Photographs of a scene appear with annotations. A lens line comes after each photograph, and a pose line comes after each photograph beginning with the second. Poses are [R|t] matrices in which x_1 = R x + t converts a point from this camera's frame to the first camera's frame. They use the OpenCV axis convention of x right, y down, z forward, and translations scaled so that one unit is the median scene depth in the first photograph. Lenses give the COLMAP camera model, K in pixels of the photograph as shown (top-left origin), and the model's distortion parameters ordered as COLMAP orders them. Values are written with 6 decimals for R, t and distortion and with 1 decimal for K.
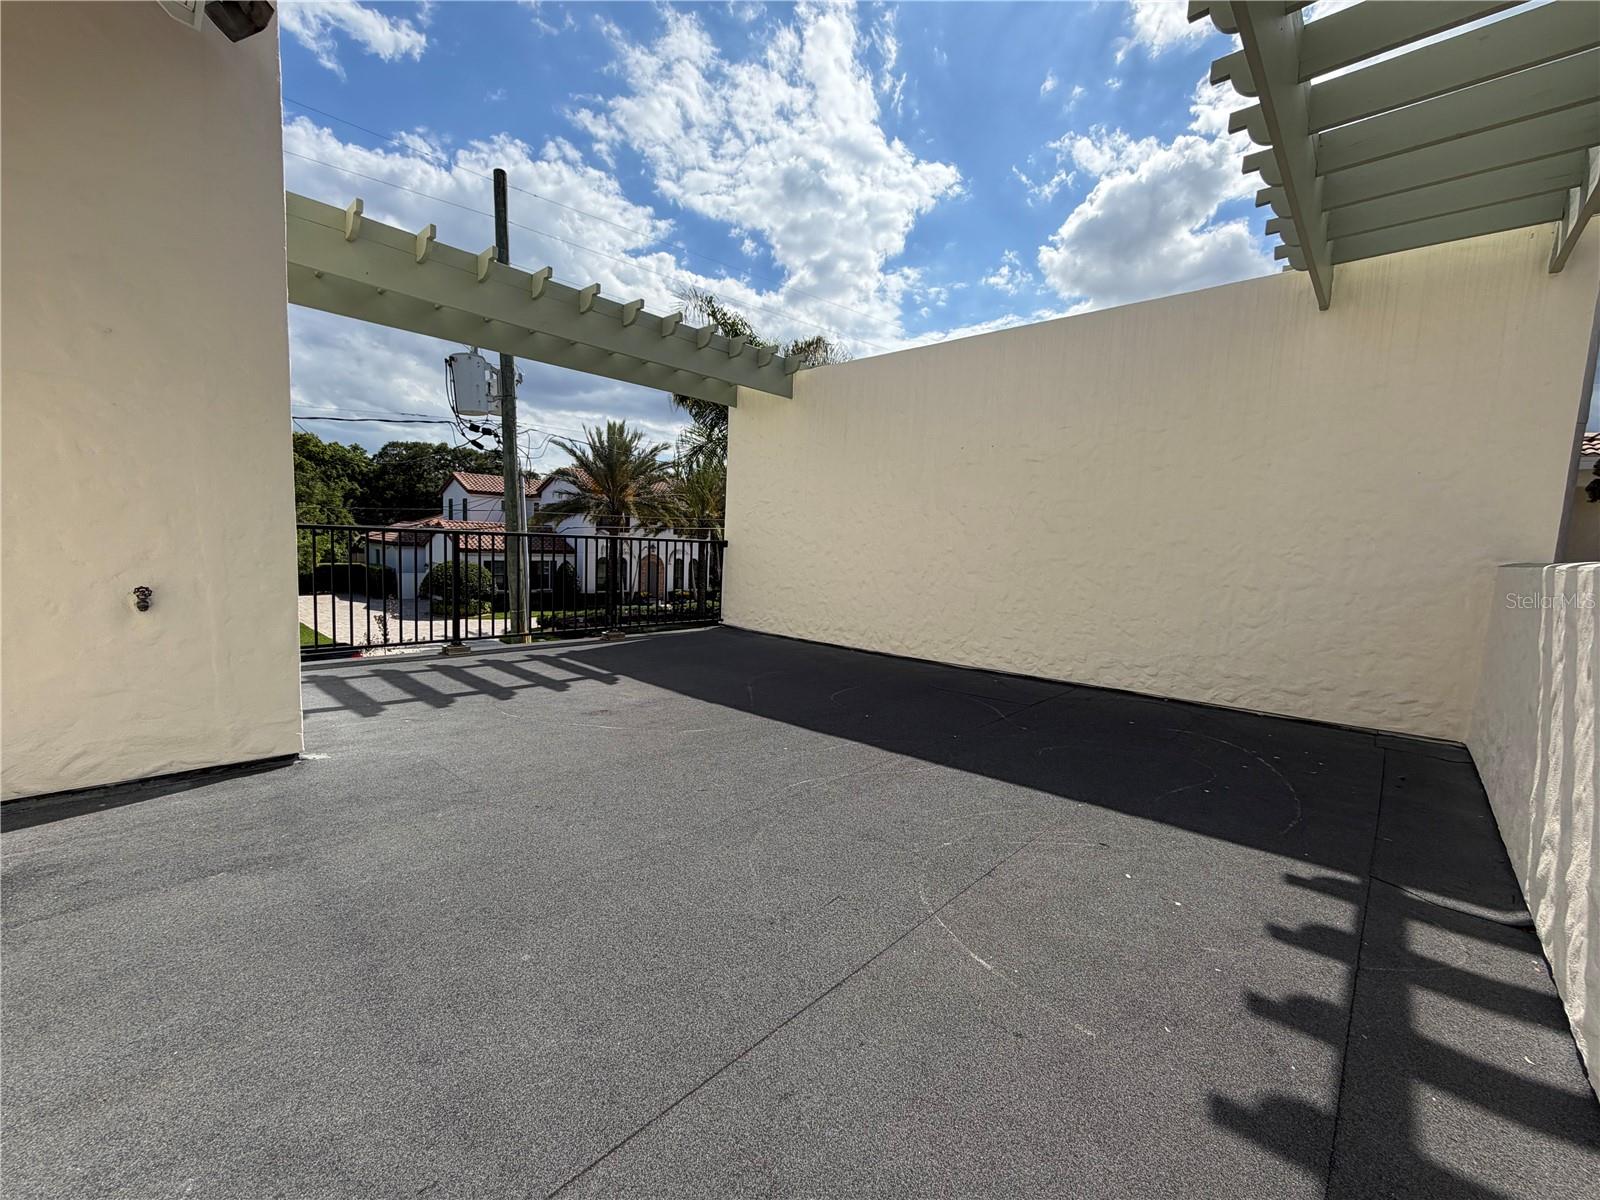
lens RADIAL K [[639.1, 0, 796.7], [0, 639.1, 601.7], [0, 0, 1]] dist [-0.000839, 0.000535]
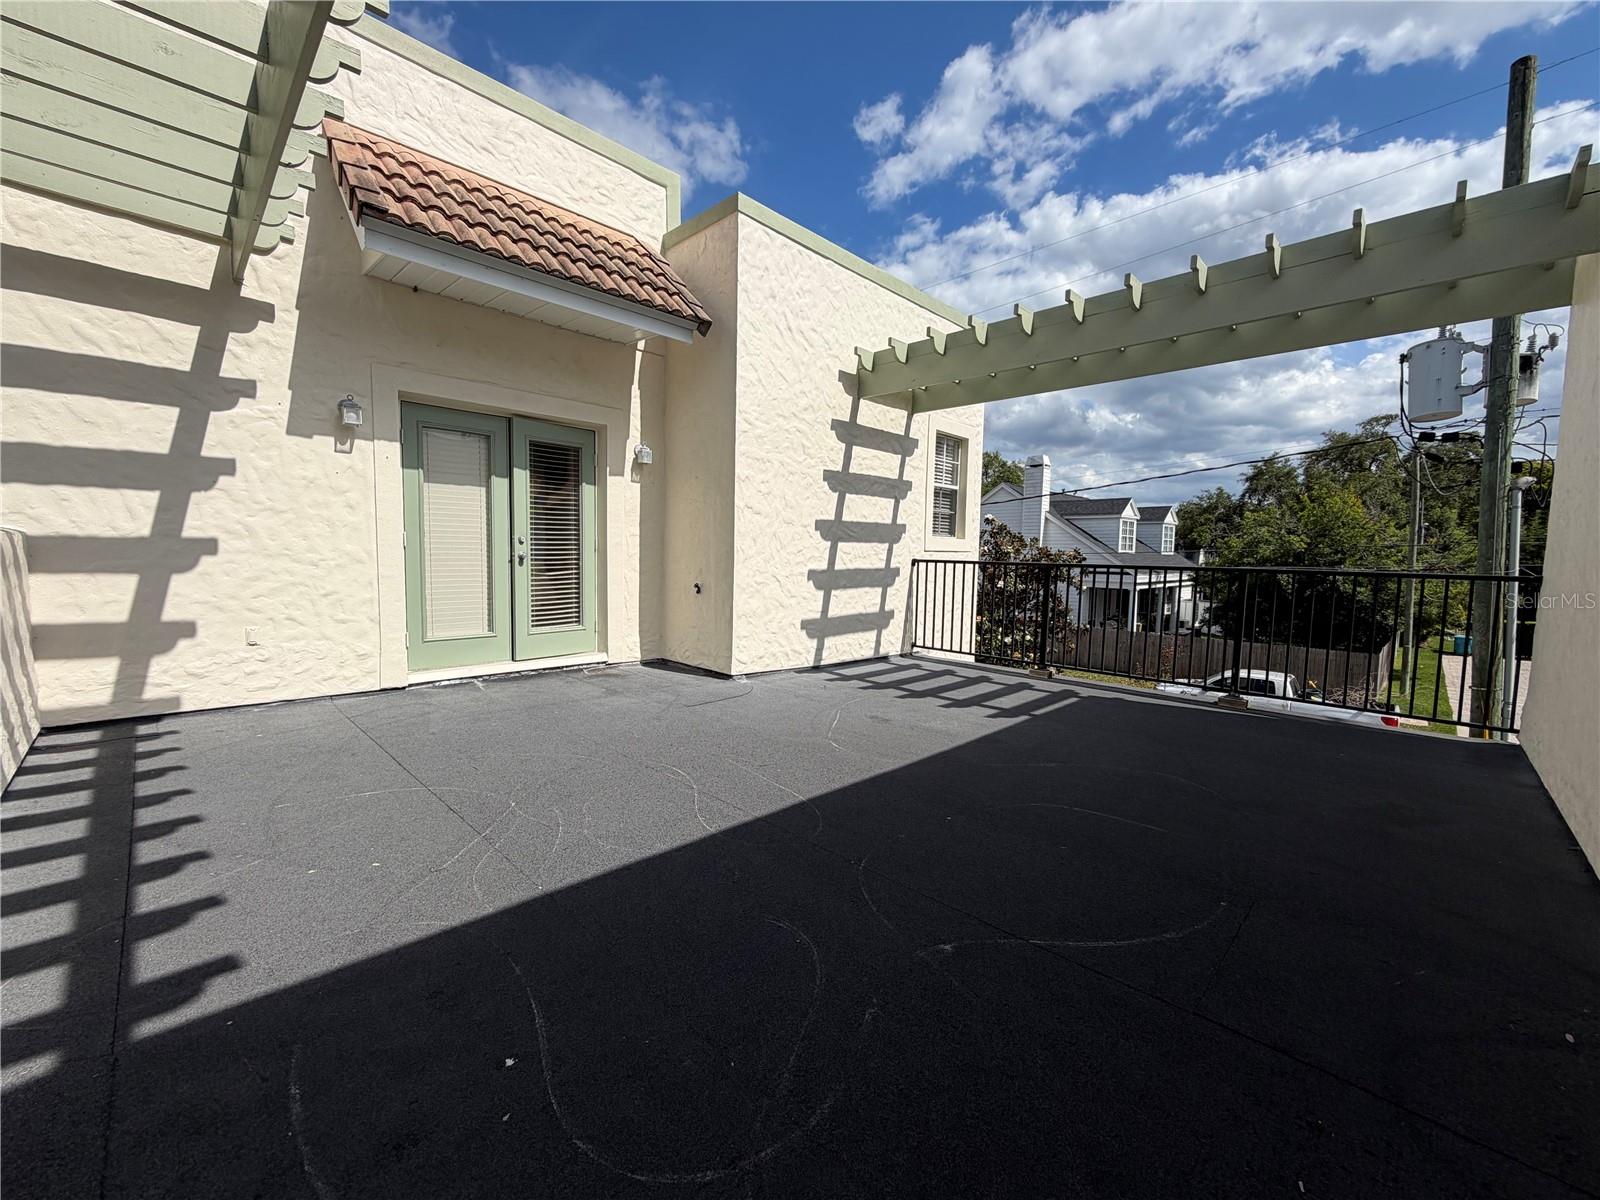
lens RADIAL K [[639.1, 0, 796.9], [0, 639.1, 597.3], [0, 0, 1]] dist [-0.000839, 0.000535]
pose [[-0.017404, 0.025854, -0.999514, 1.503654], [-0.116012, 0.992861, 0.027702, -0.092441], [0.993095, 0.116438, -0.014281, 1.625852]]
